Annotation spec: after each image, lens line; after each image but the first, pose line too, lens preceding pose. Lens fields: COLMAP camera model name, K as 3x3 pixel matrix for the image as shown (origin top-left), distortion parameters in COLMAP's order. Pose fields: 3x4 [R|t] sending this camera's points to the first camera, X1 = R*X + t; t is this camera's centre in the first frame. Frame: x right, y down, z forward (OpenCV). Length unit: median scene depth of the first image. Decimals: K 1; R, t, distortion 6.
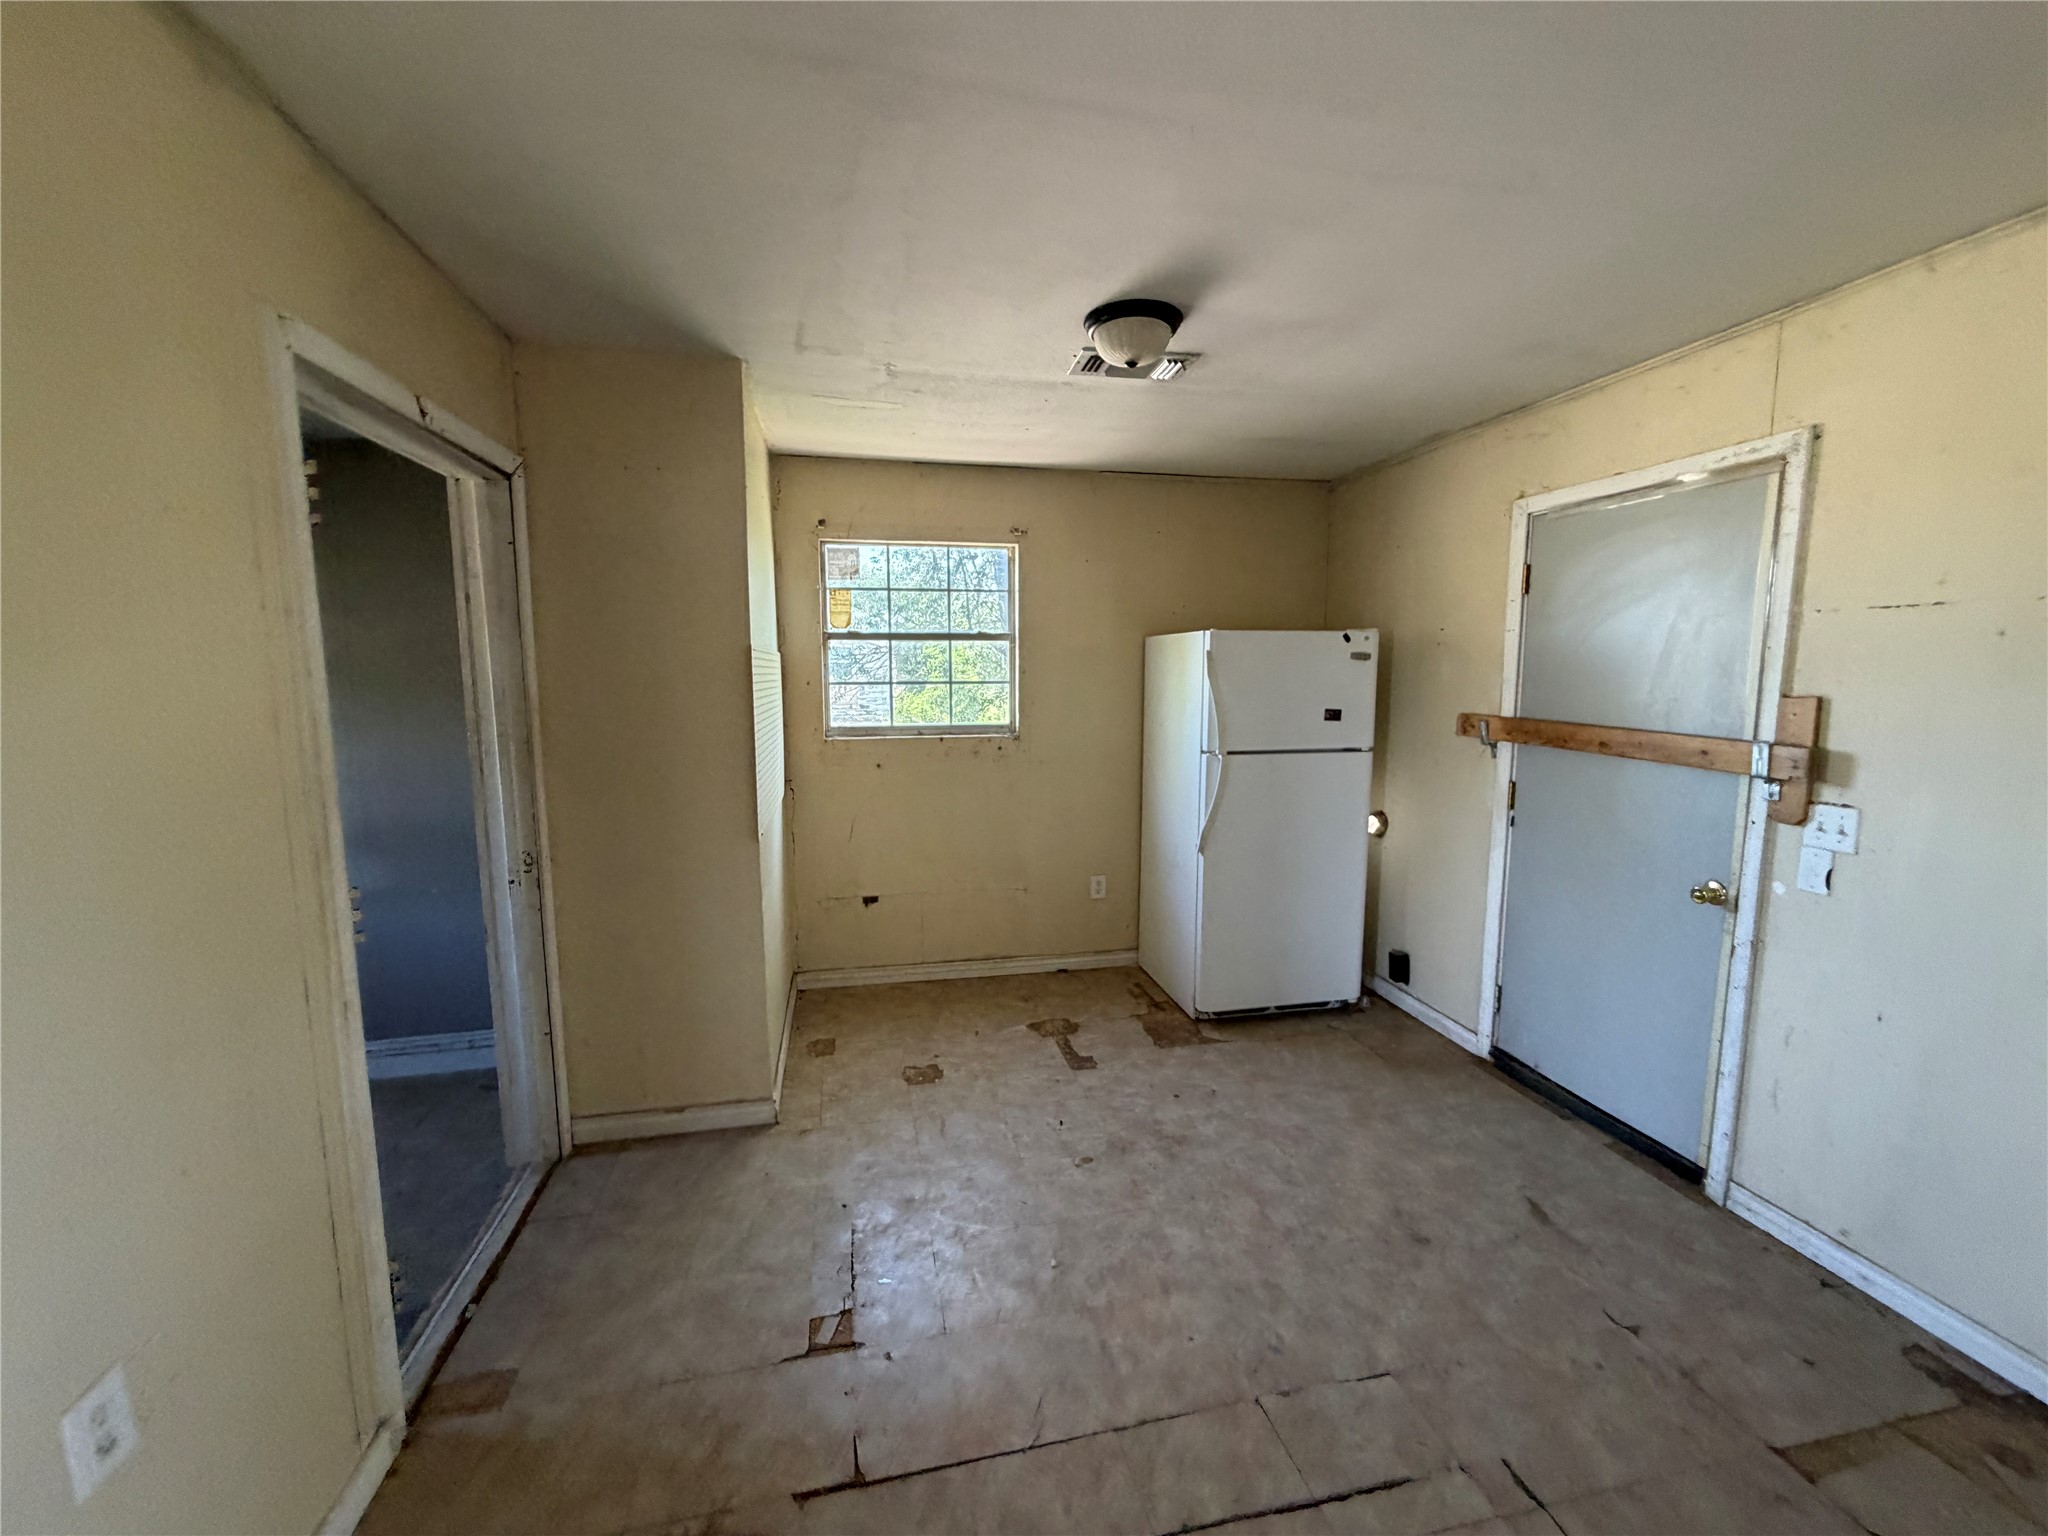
lens RADIAL K [[816.8, 0, 1020.5], [0, 816.8, 764.8], [0, 0, 1]] dist [0.000892, 0.000384]
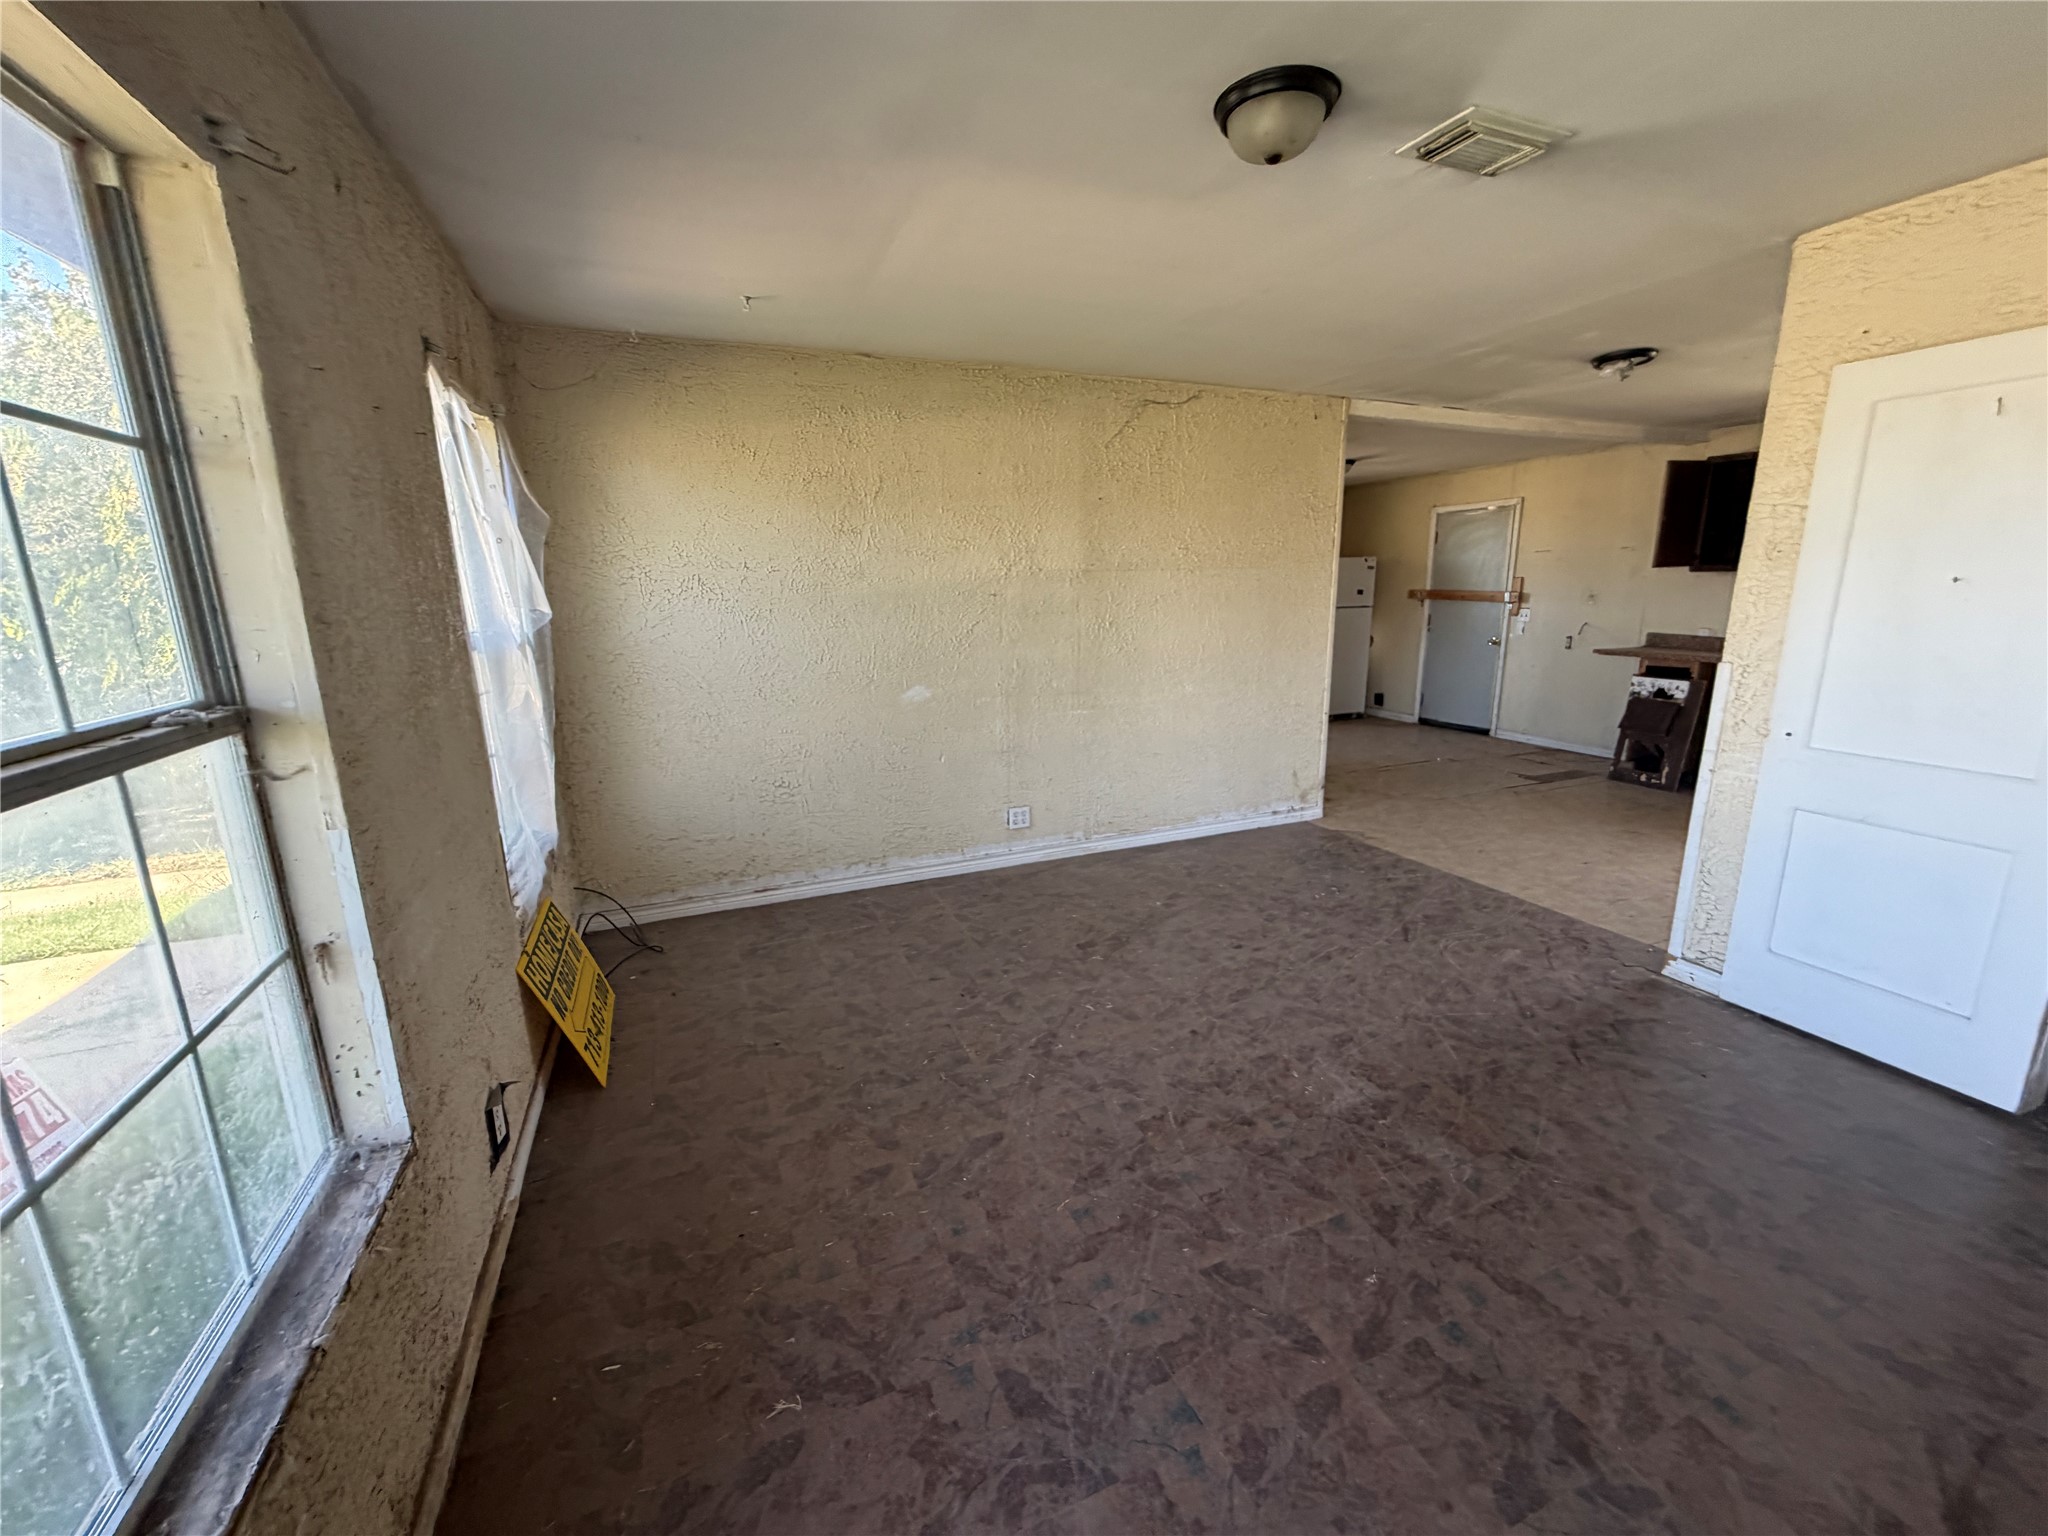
lens RADIAL K [[816.8, 0, 1025.6], [0, 816.8, 767.8], [0, 0, 1]] dist [0.000892, 0.000384]
pose [[0.982351, -0.055387, 0.178658, -1.588258], [0.037317, 0.993985, 0.102965, 0.256553], [-0.183286, -0.094481, 0.978509, -1.881152]]
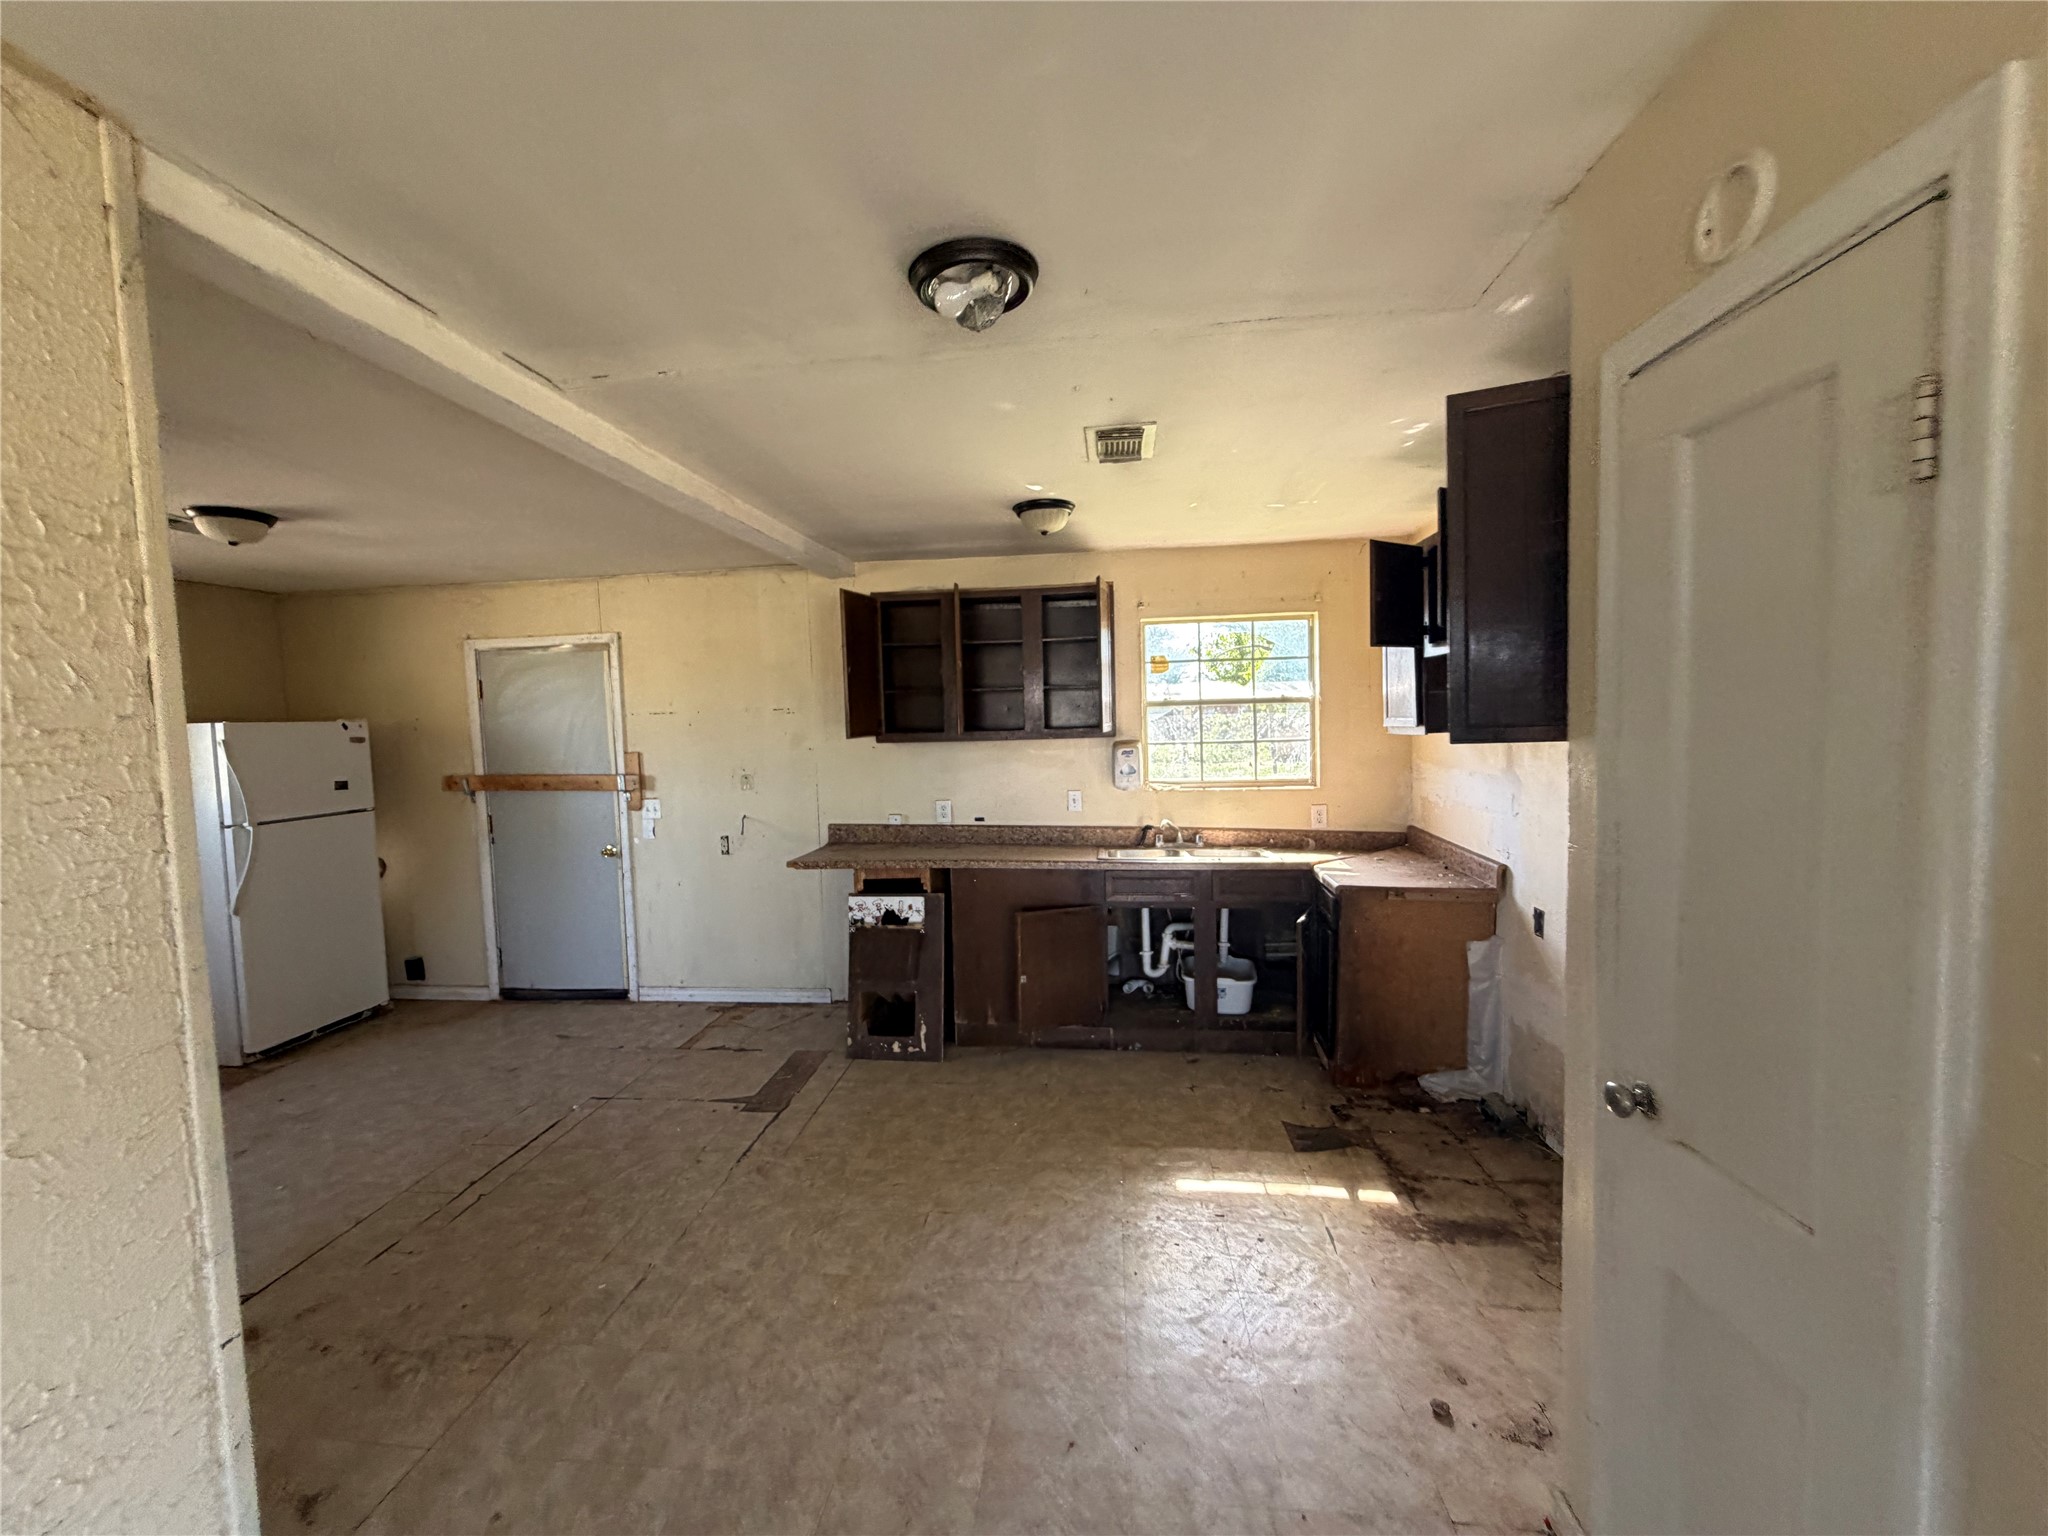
lens RADIAL K [[816.8, 0, 1018.5], [0, 816.8, 766.1], [0, 0, 1]] dist [0.000892, 0.000384]
pose [[0.312765, -0.065740, 0.947553, -0.745836], [0.144140, 0.989333, 0.021062, 0.052541], [-0.938830, 0.129993, 0.318904, -0.625162]]
